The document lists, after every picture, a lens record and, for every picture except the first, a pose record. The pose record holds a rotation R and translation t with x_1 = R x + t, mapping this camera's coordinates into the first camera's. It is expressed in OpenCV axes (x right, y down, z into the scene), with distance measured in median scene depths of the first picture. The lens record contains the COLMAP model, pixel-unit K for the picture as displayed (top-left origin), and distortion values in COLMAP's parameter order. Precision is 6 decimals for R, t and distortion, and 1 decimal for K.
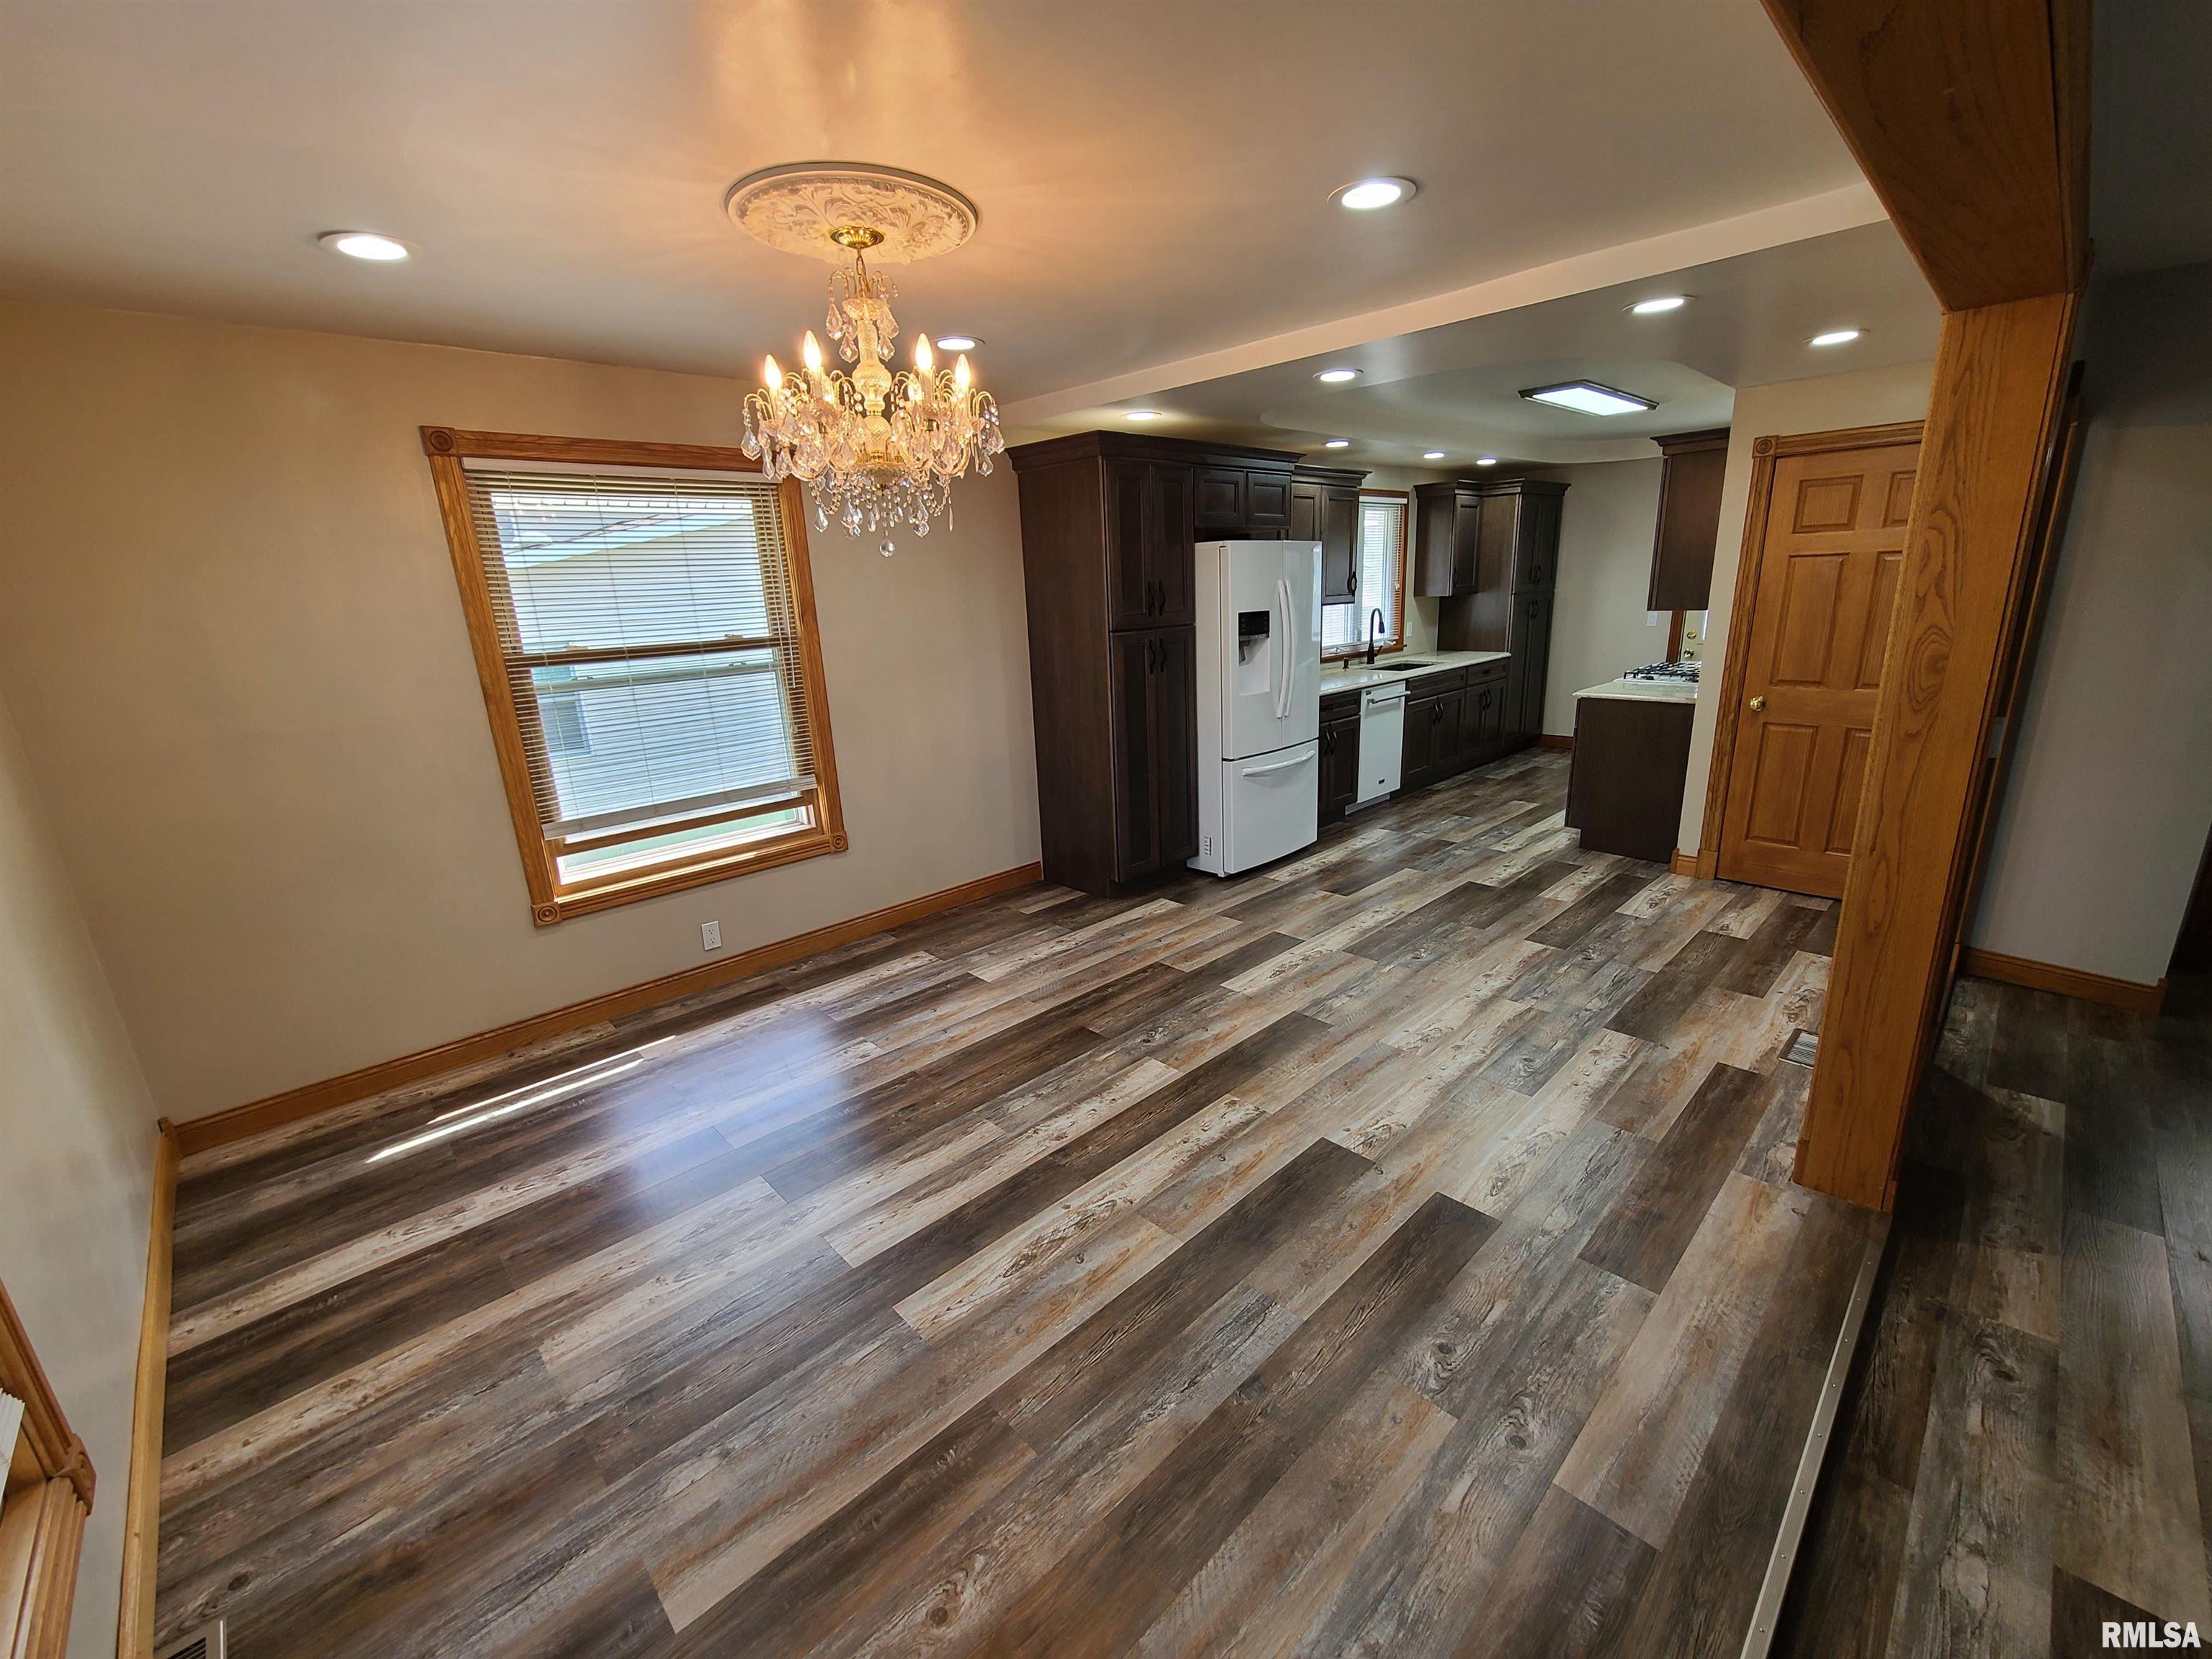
lens RADIAL K [[904.0, 0, 1118.3], [0, 904.0, 840.1], [0, 0, 1]] dist [-0.001061, -0.001087]
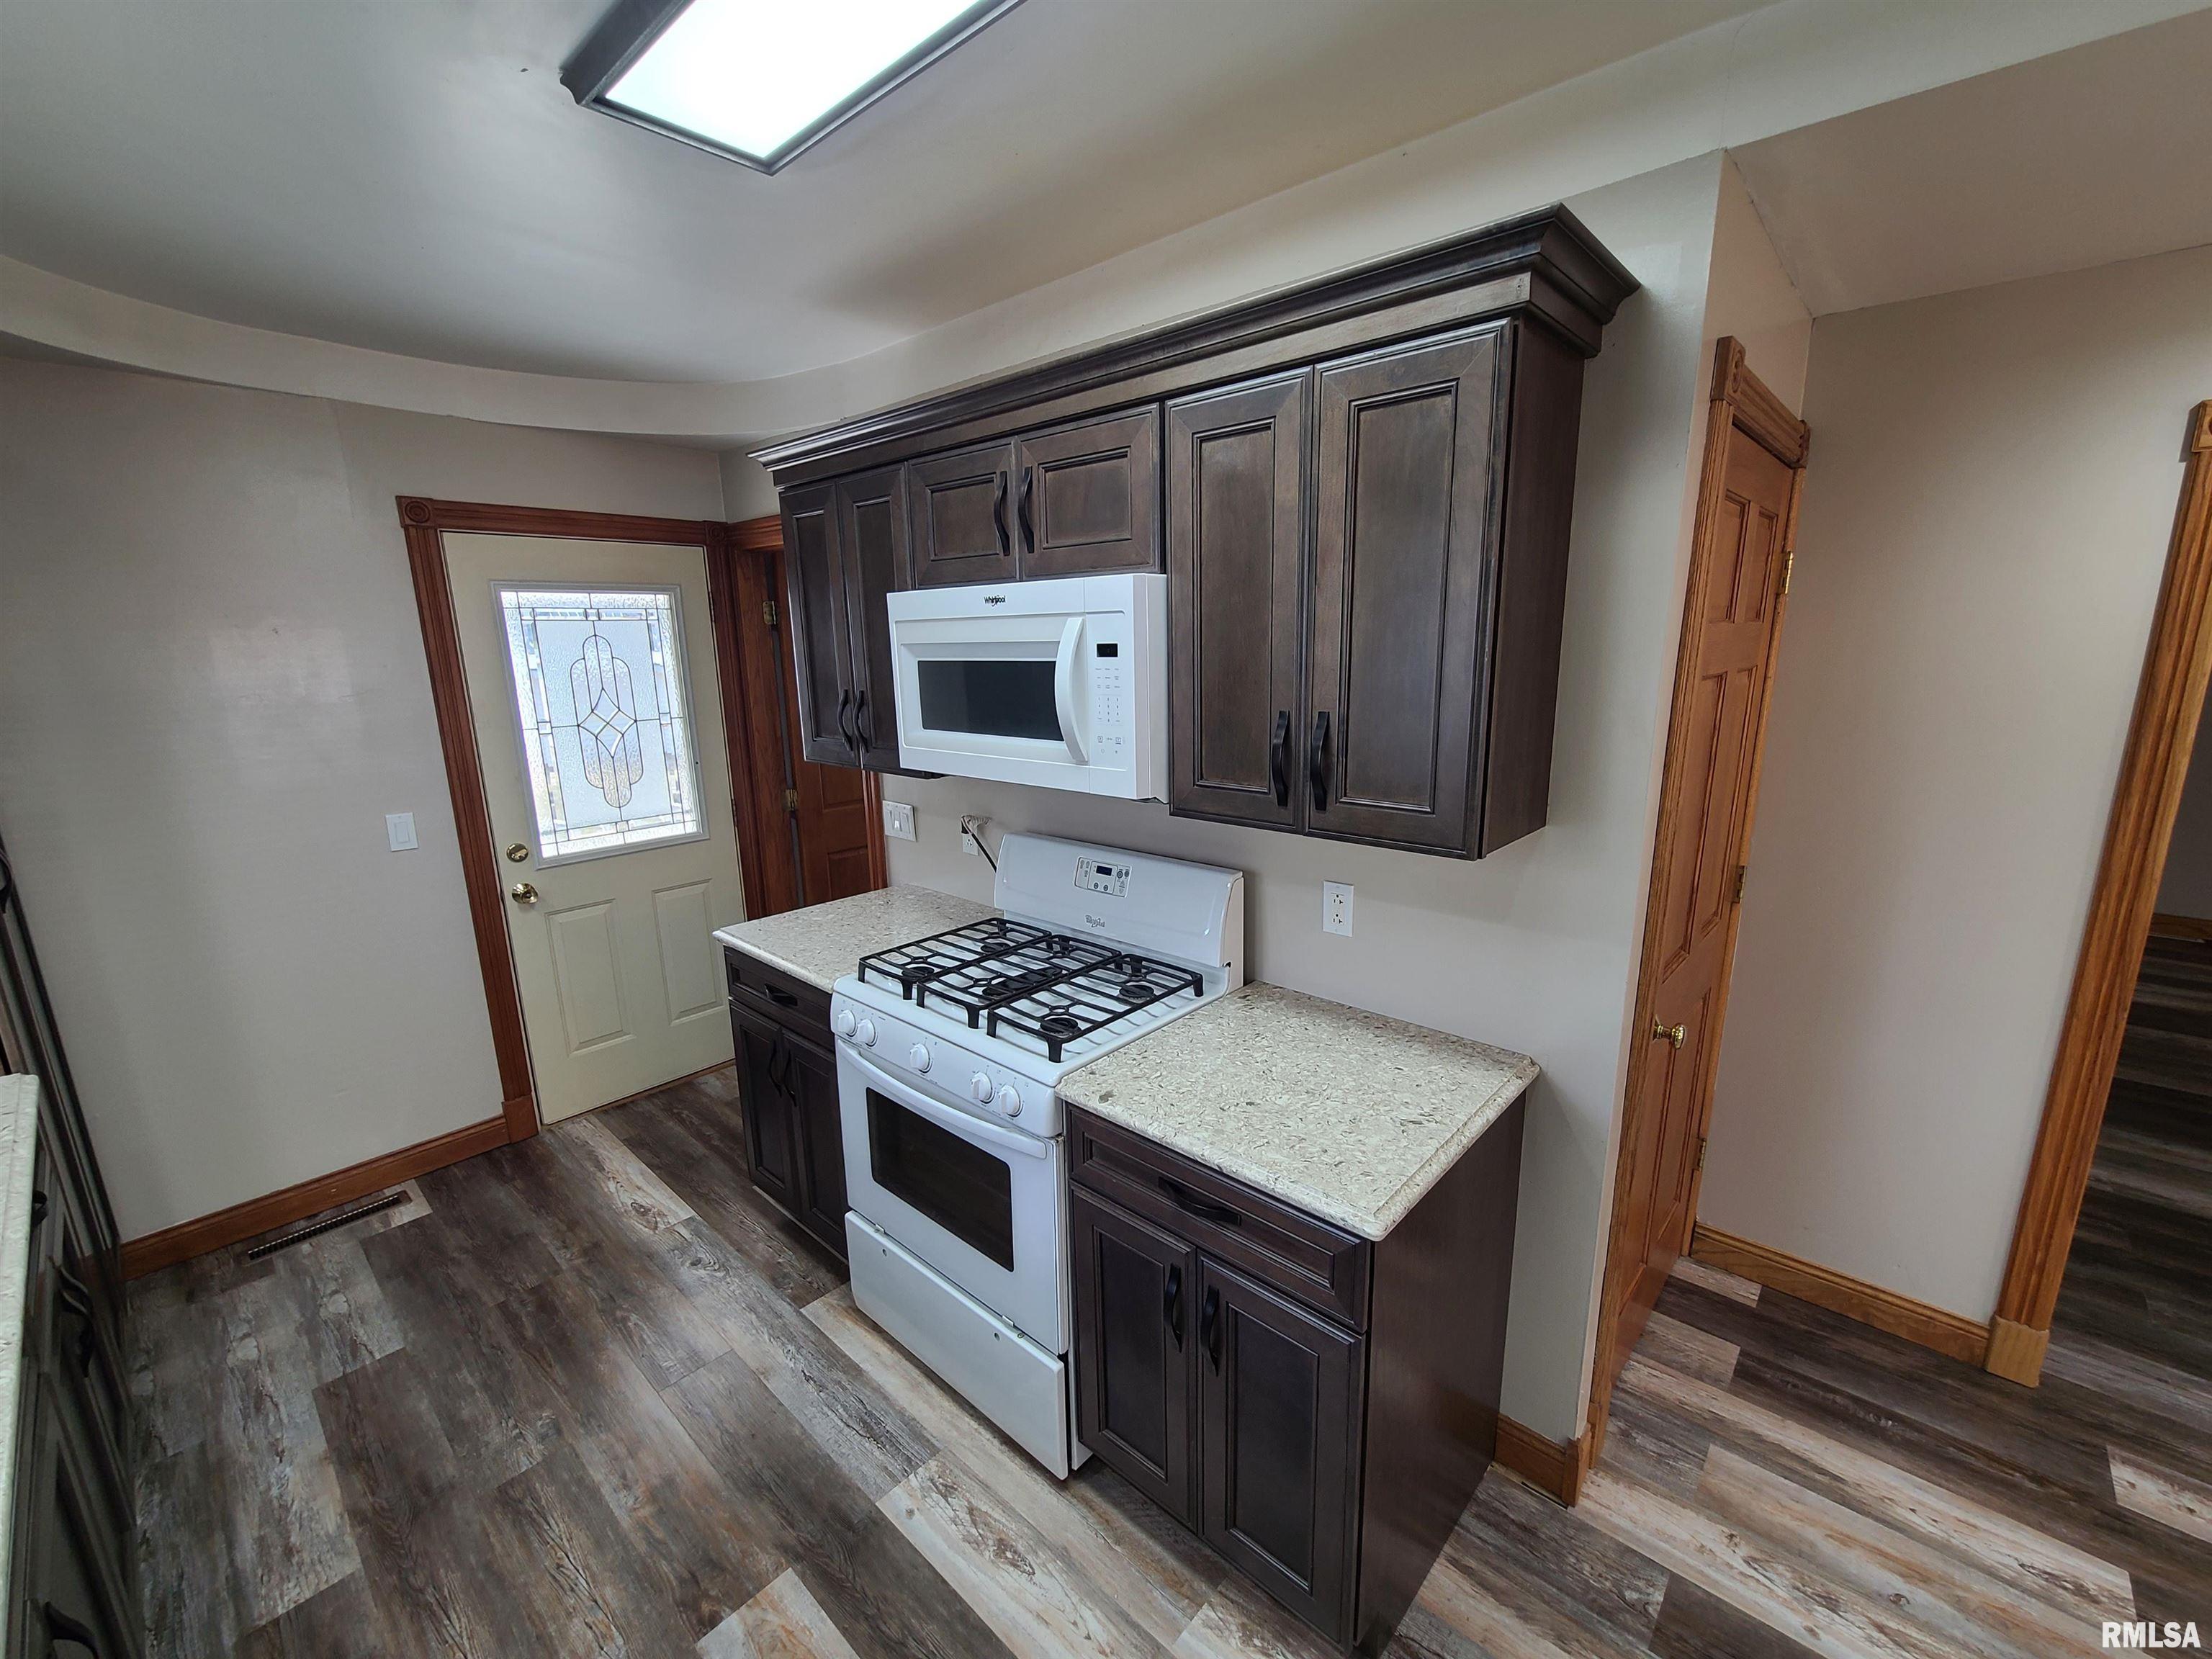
lens RADIAL K [[904.0, 0, 1118.8], [0, 904.0, 841.2], [0, 0, 1]] dist [-0.001061, -0.001087]
pose [[-0.060951, -0.180506, 0.981683, 0.388823], [0.292101, 0.937229, 0.190468, -0.436242], [-0.954443, 0.298360, -0.004399, 1.388767]]
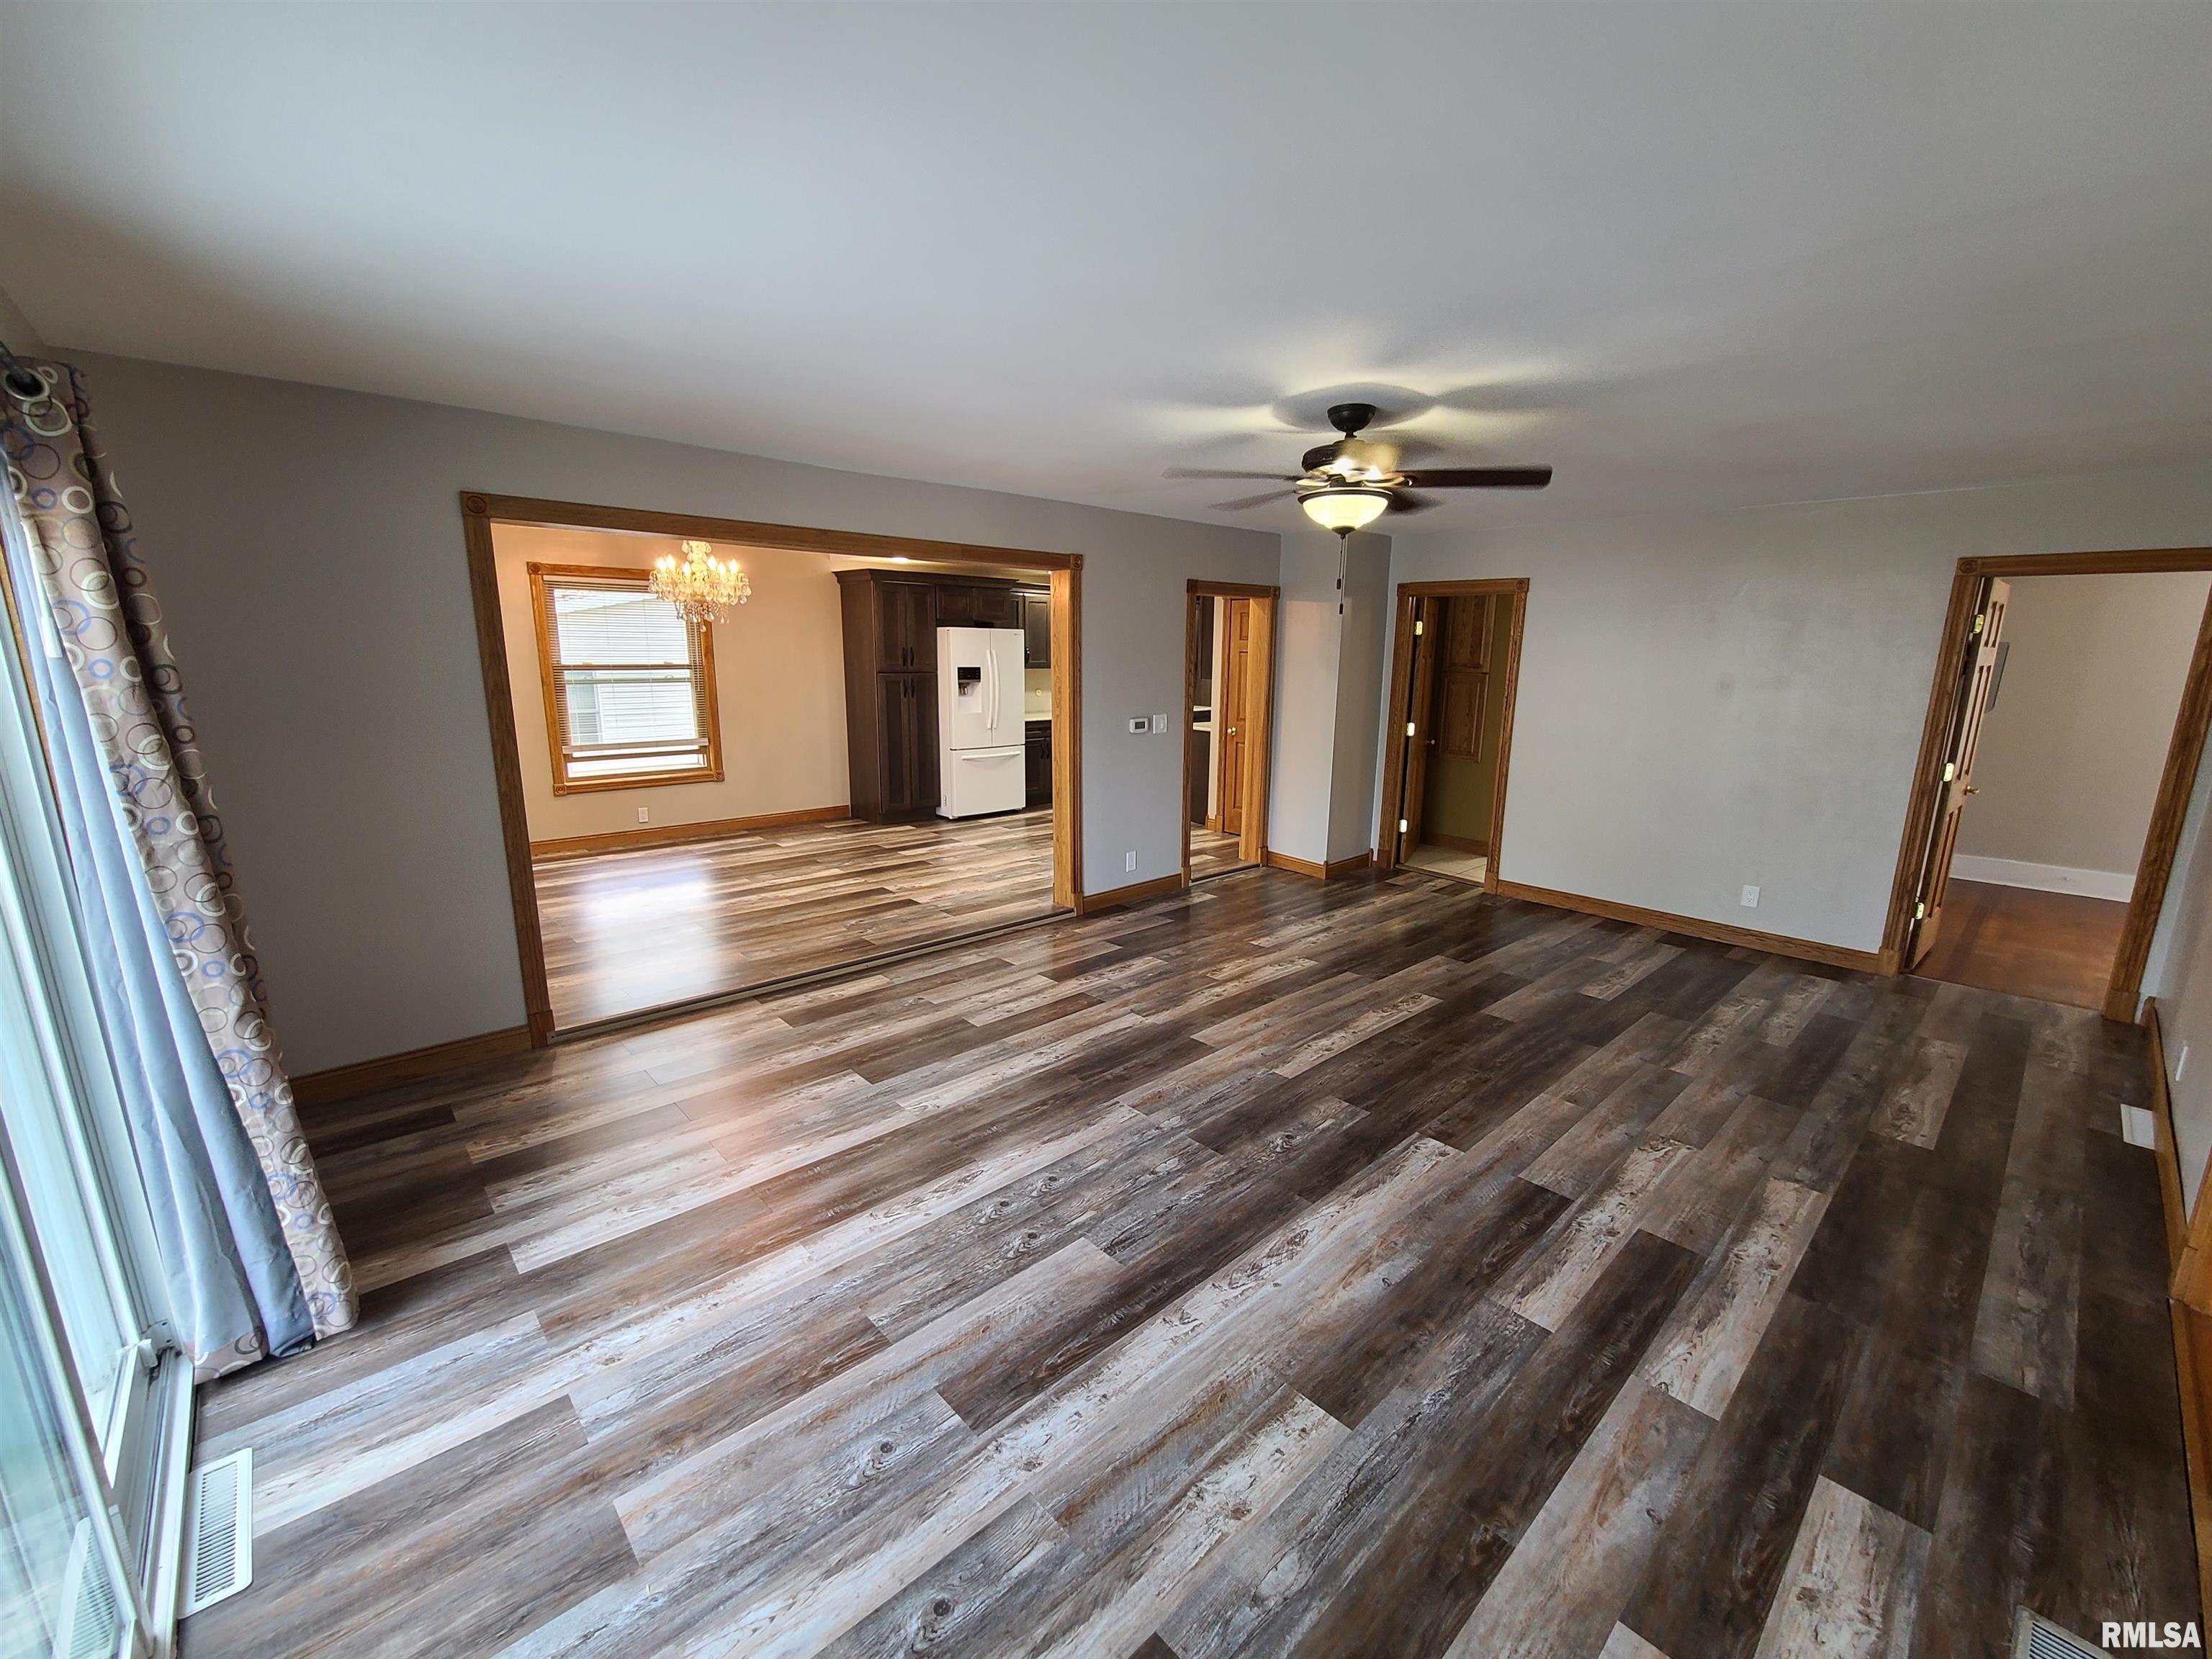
lens RADIAL K [[904.0, 0, 1117.3], [0, 904.0, 839.7], [0, 0, 1]] dist [-0.001061, -0.001087]
pose [[0.998127, 0.057951, -0.019625, 0.604567], [-0.059167, 0.995897, -0.068478, 0.232080], [0.015576, 0.069511, 0.997460, -0.911380]]
